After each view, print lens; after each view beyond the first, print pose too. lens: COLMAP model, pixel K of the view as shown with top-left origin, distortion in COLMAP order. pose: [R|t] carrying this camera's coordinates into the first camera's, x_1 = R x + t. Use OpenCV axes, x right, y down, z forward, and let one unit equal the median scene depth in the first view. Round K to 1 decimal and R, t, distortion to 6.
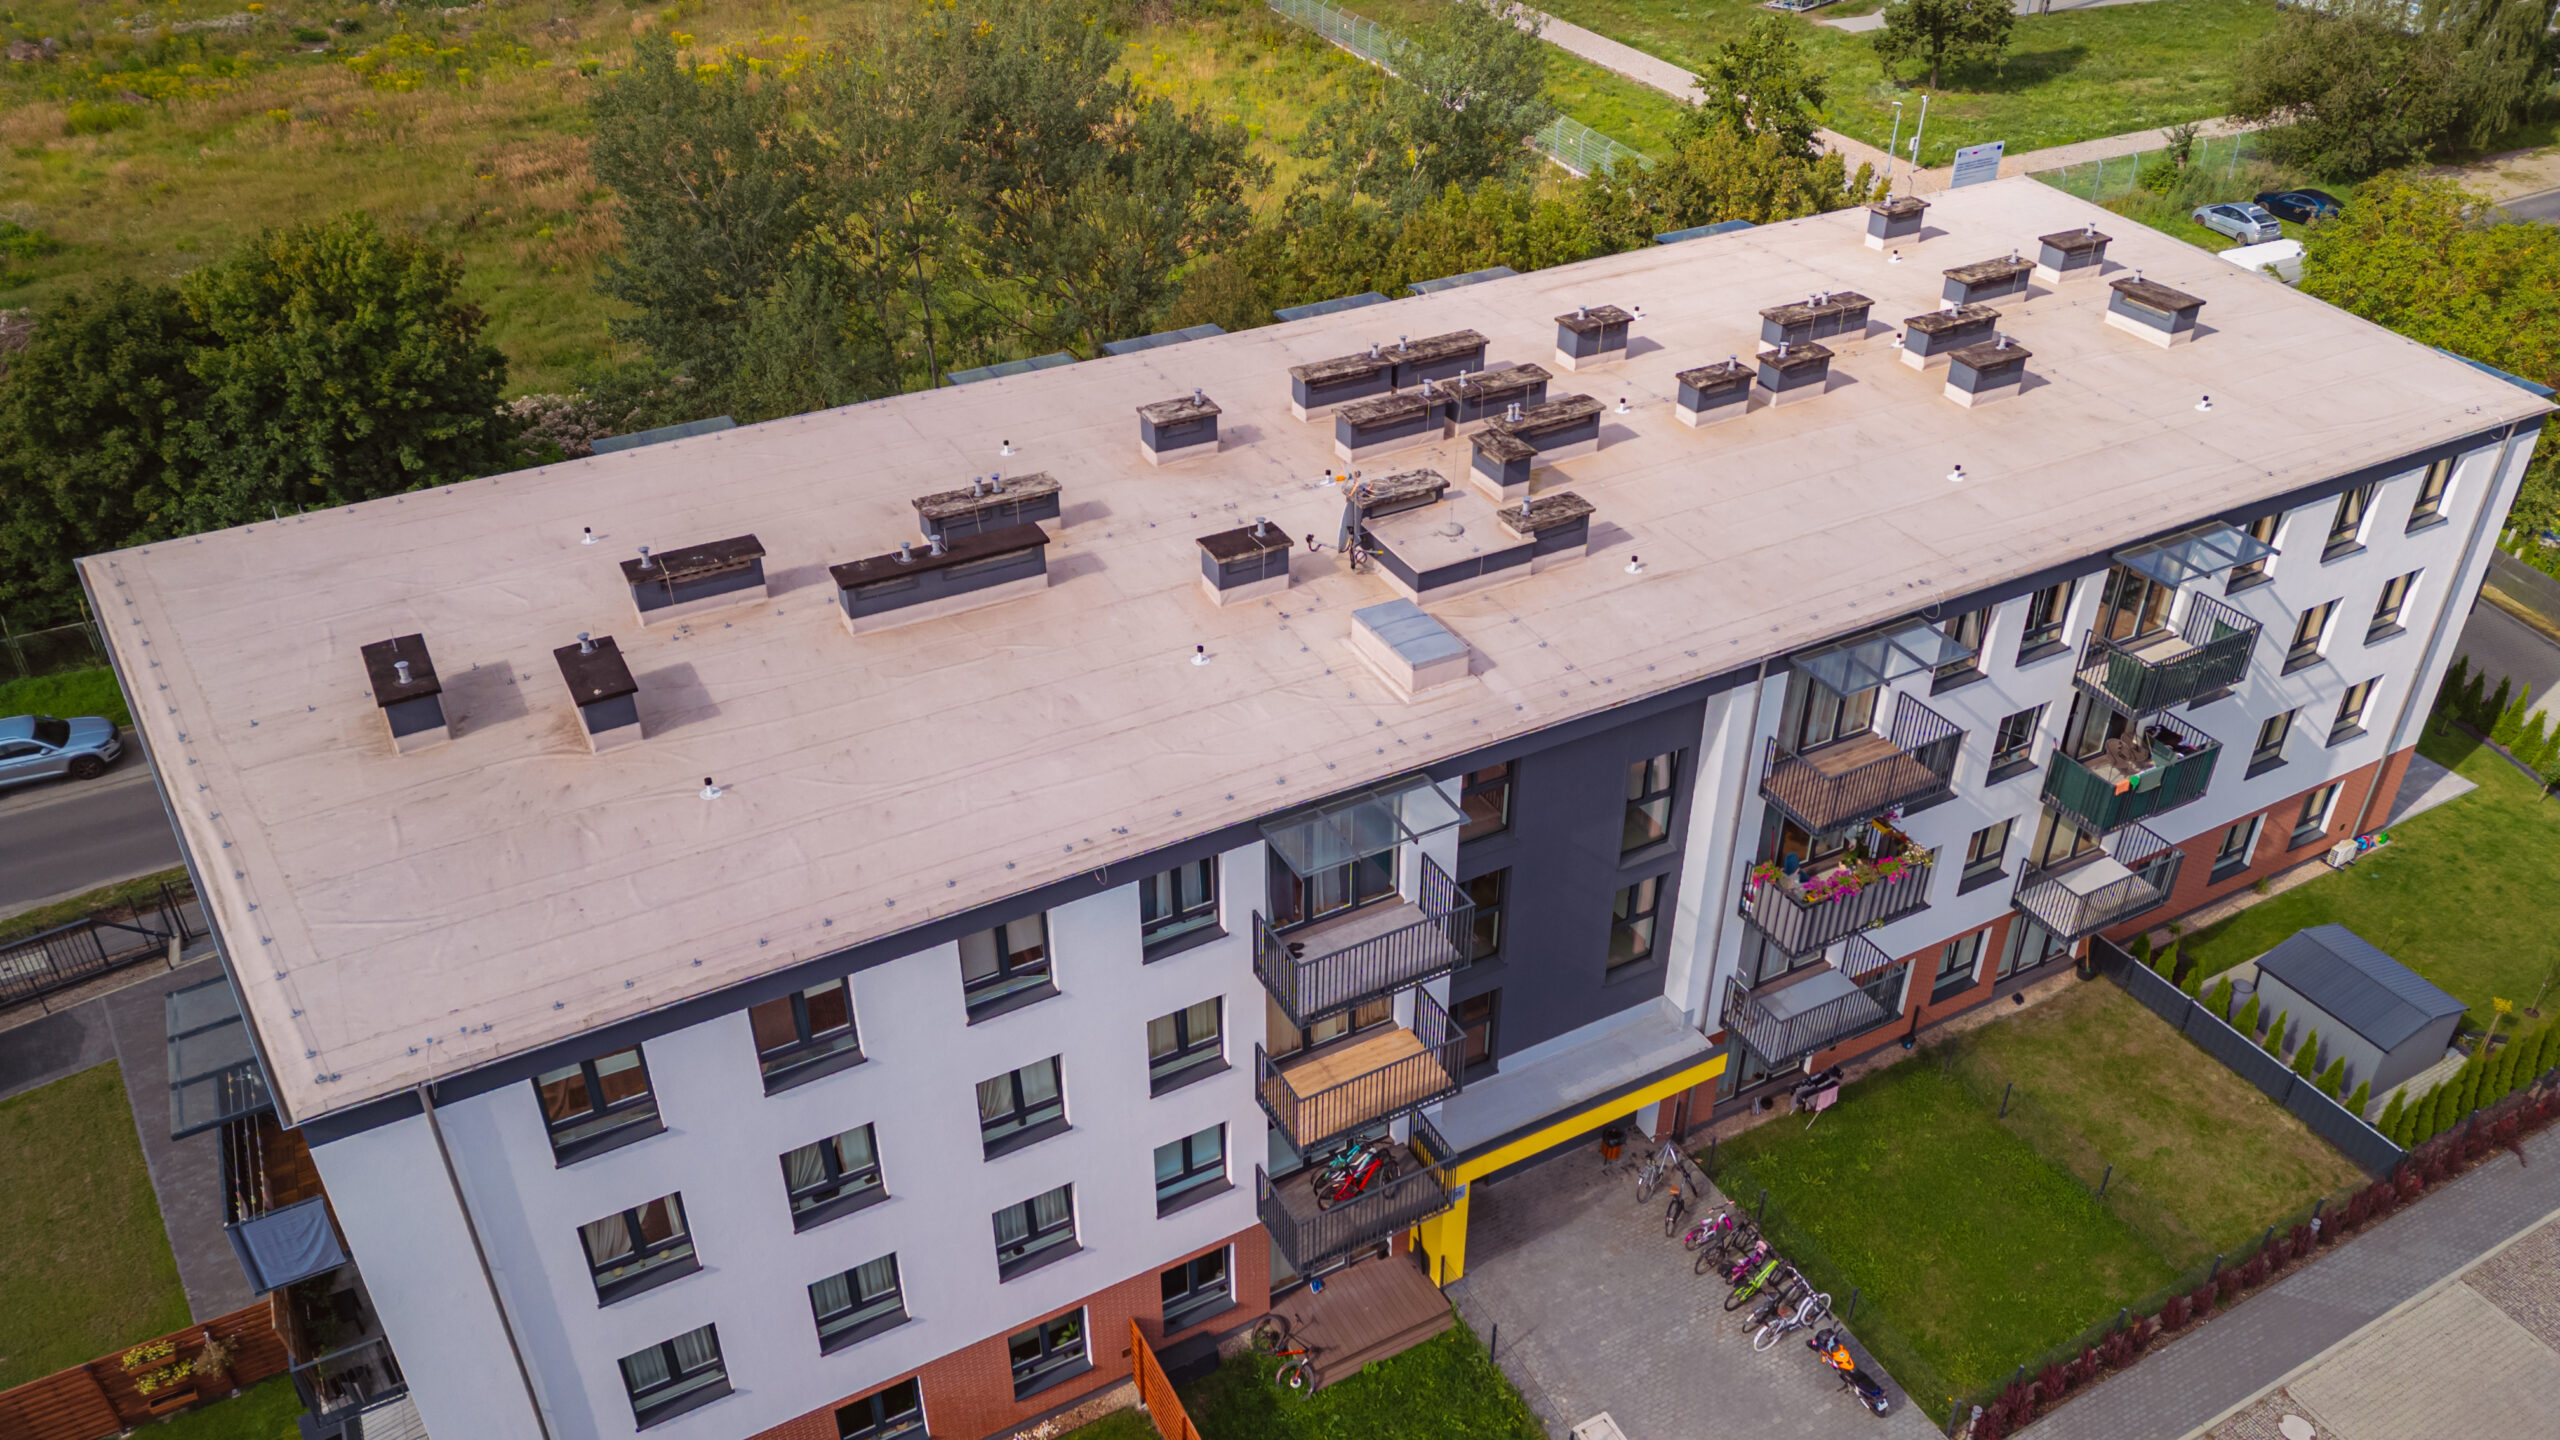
lens RADIAL K [[1823.4, 0, 1280.0], [0, 1823.4, 720.0], [0, 0, 1]] dist [0.044470, -0.083256]
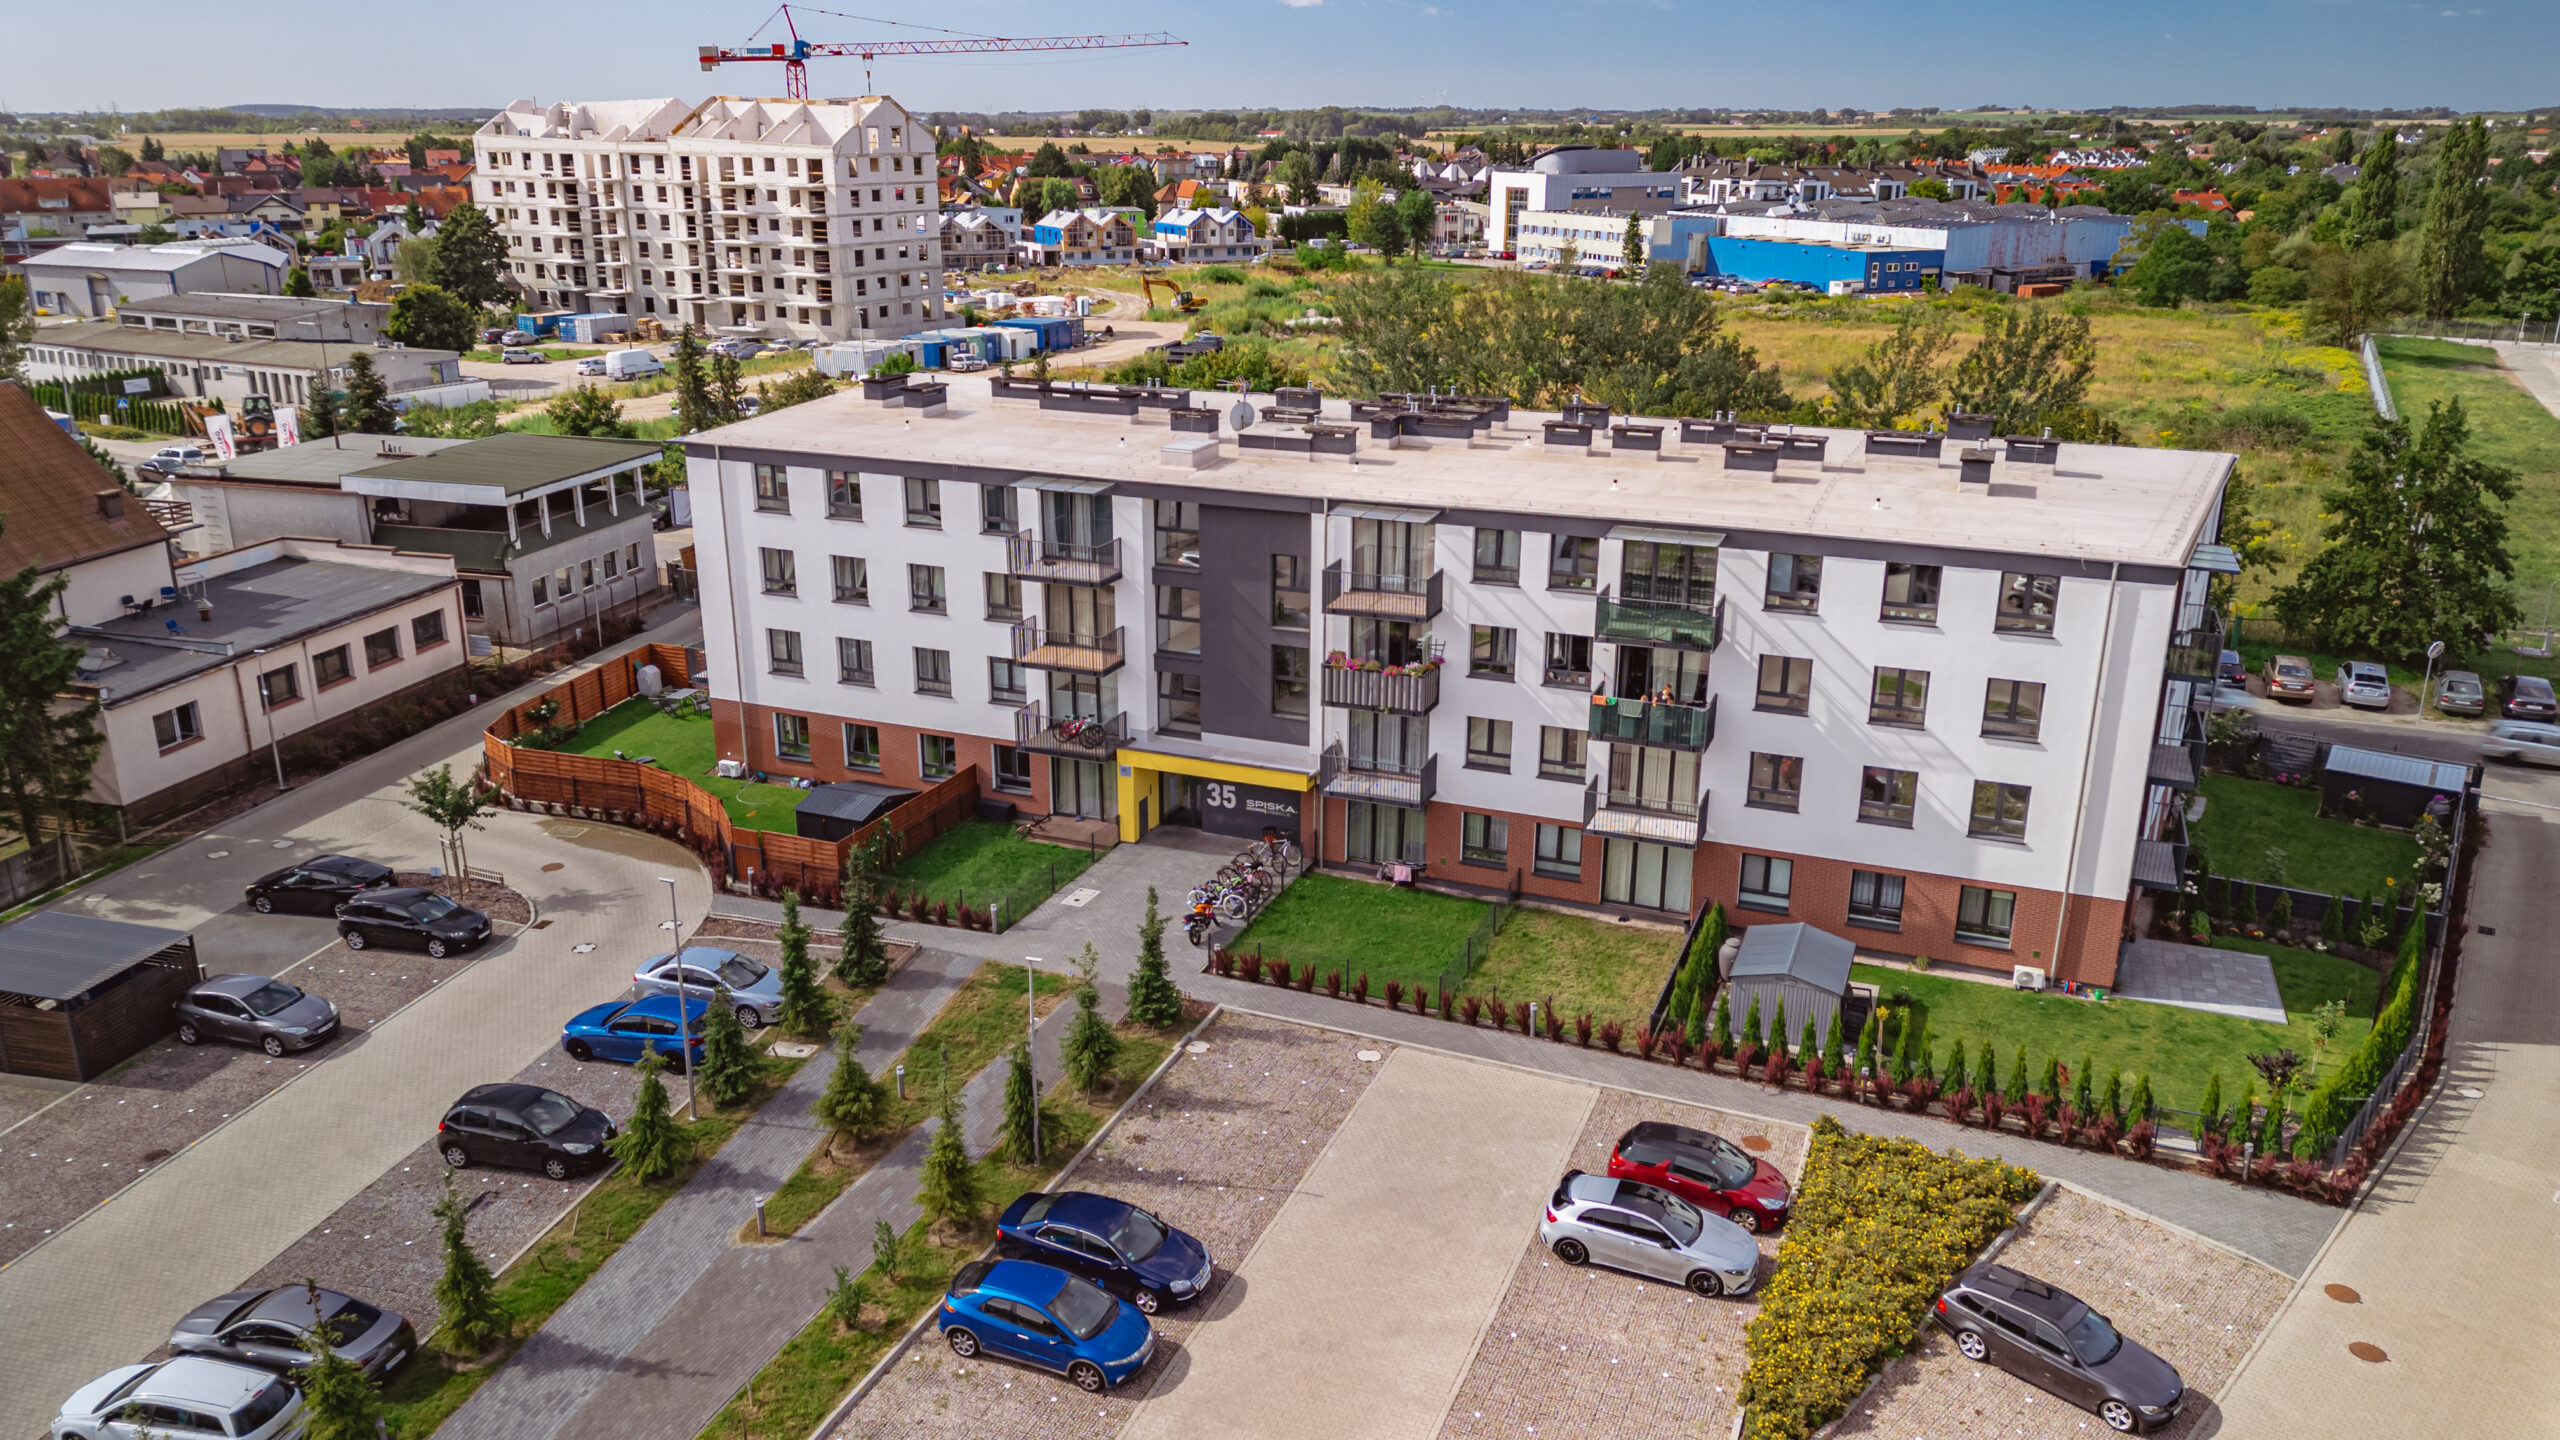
lens RADIAL K [[1823.4, 0, 1280.0], [0, 1823.4, 720.0], [0, 0, 1]] dist [0.044470, -0.083256]
pose [[0.636263, 0.245757, -0.731281, 1.427354], [-0.426806, 0.901760, -0.068300, 0.269788], [0.642655, 0.355572, 0.678648, -0.092439]]
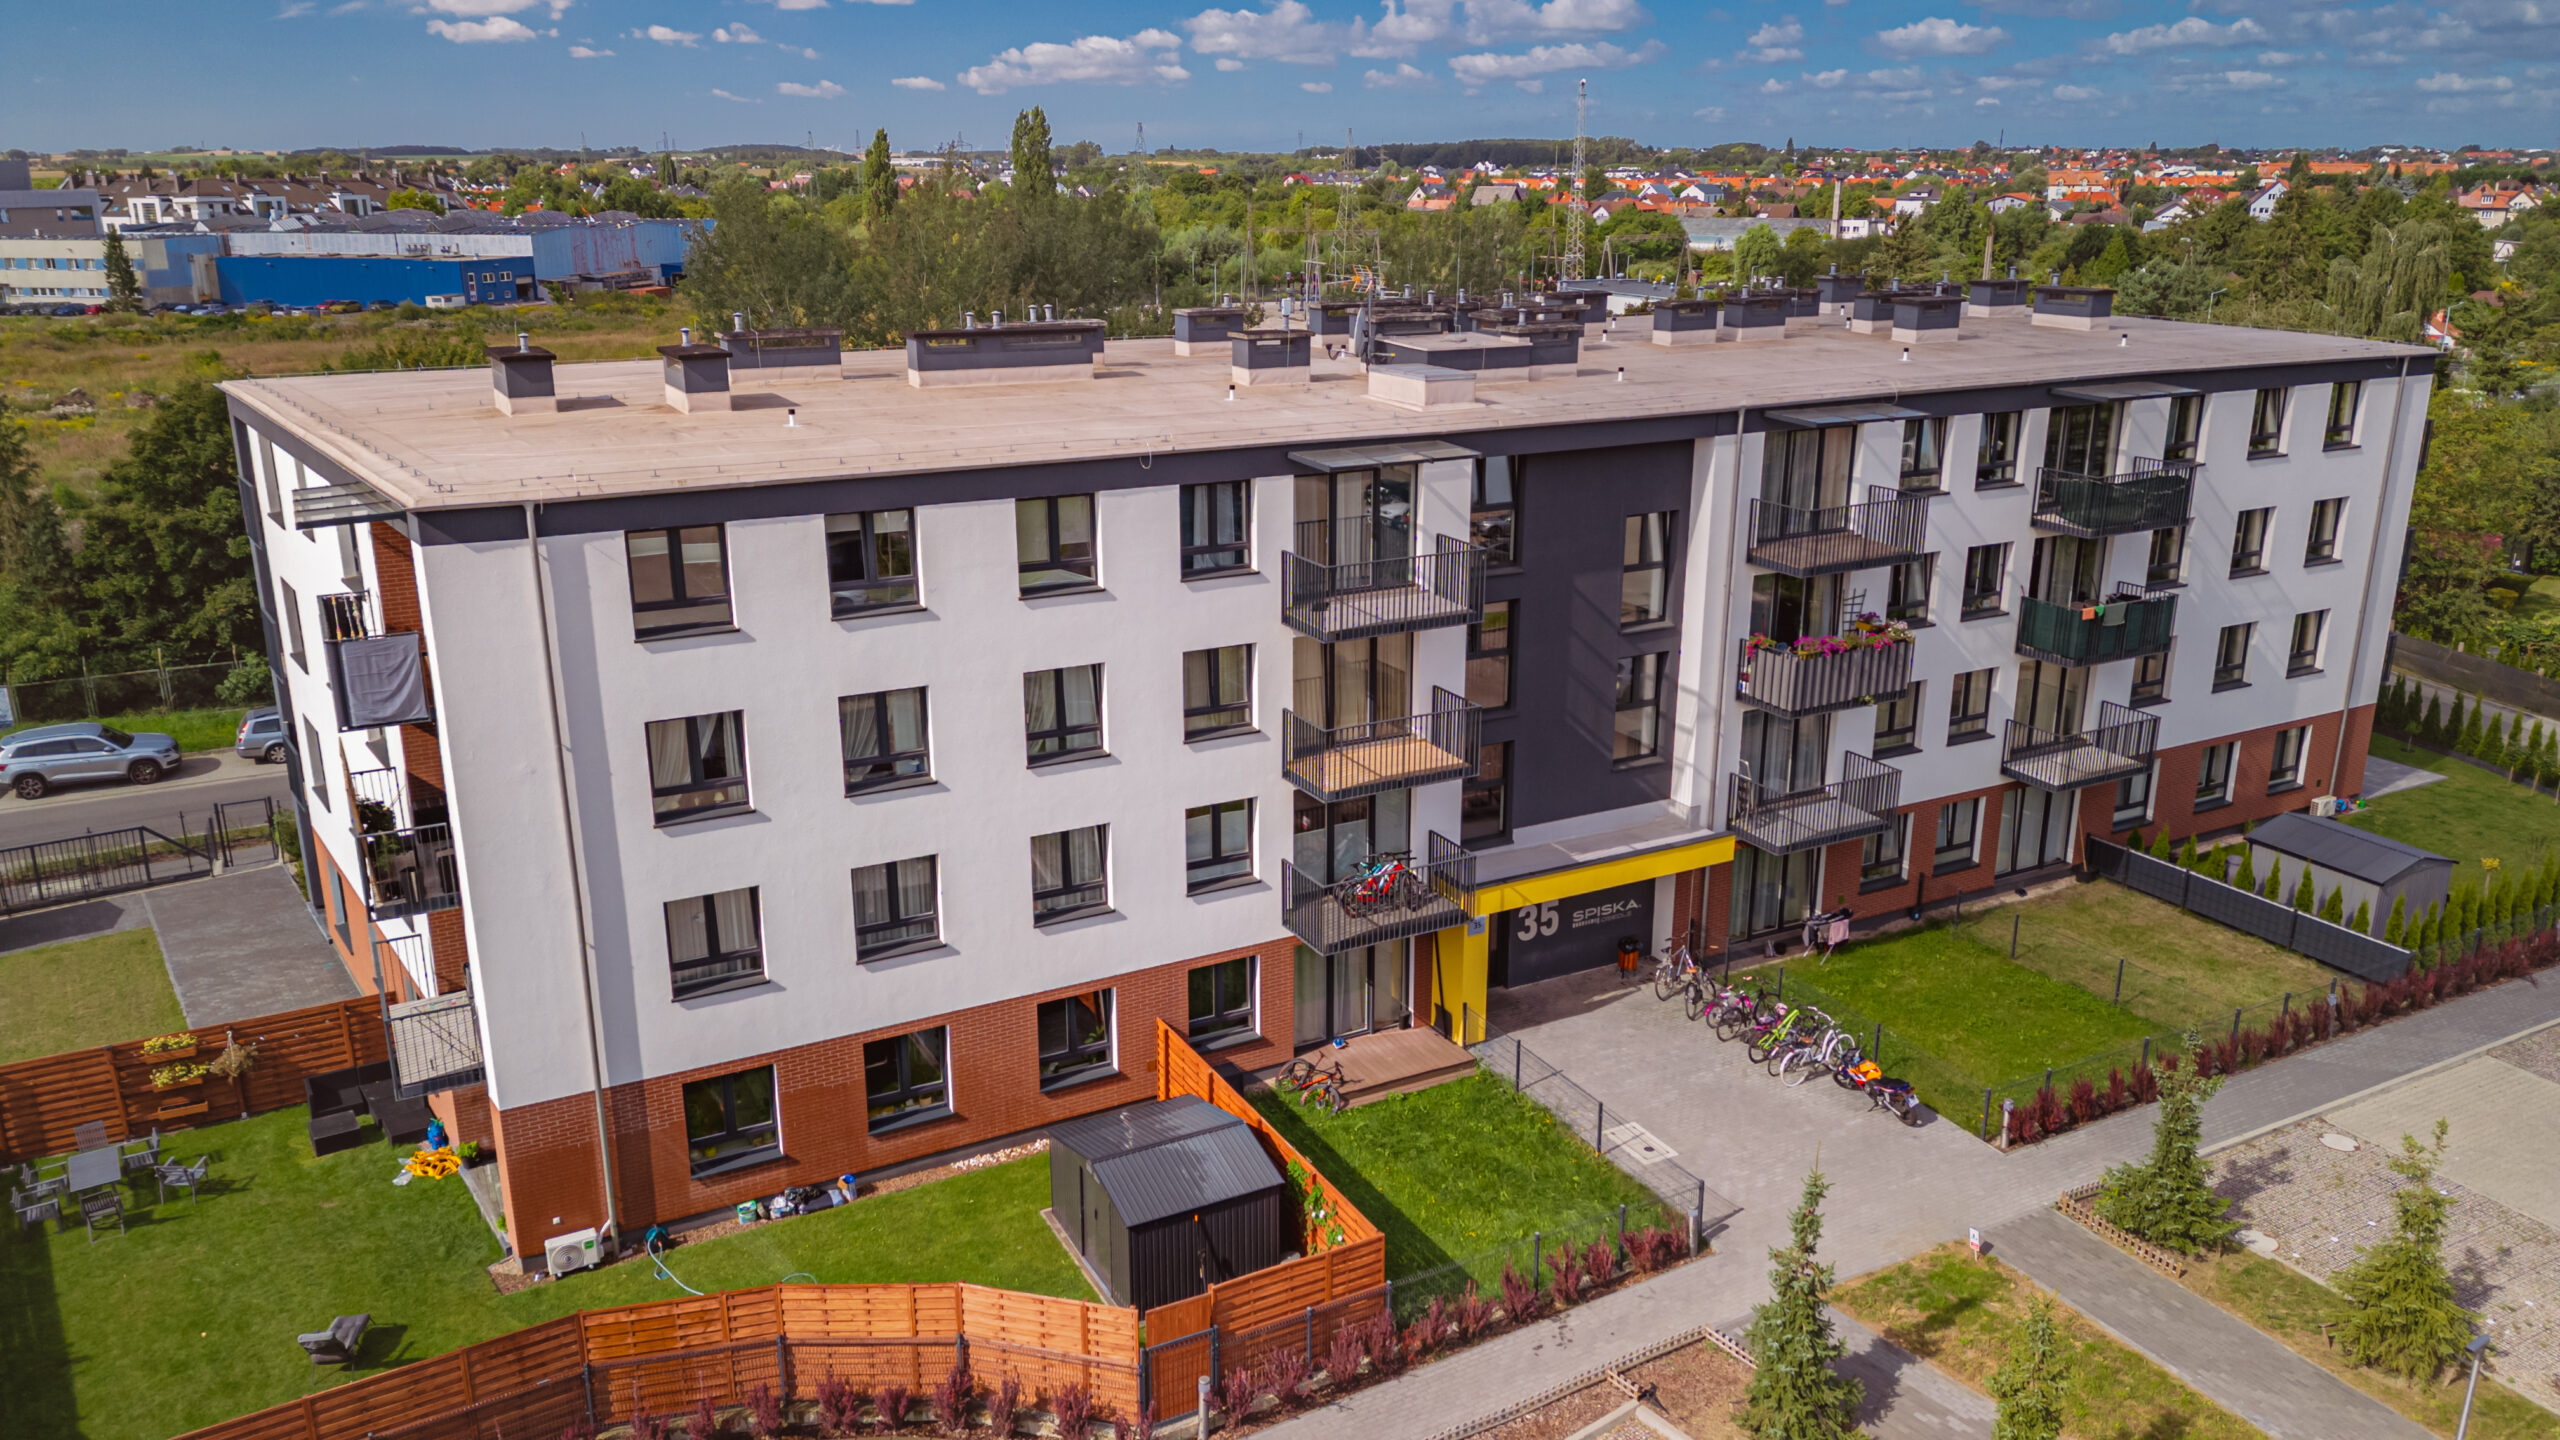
lens RADIAL K [[1823.4, 0, 1280.0], [0, 1823.4, 720.0], [0, 0, 1]] dist [0.044470, -0.083256]
pose [[0.999995, 0.002710, 0.001435, -0.015038], [-0.002197, 0.959611, -0.281321, 0.432853], [-0.002139, 0.281316, 0.959613, -0.009134]]
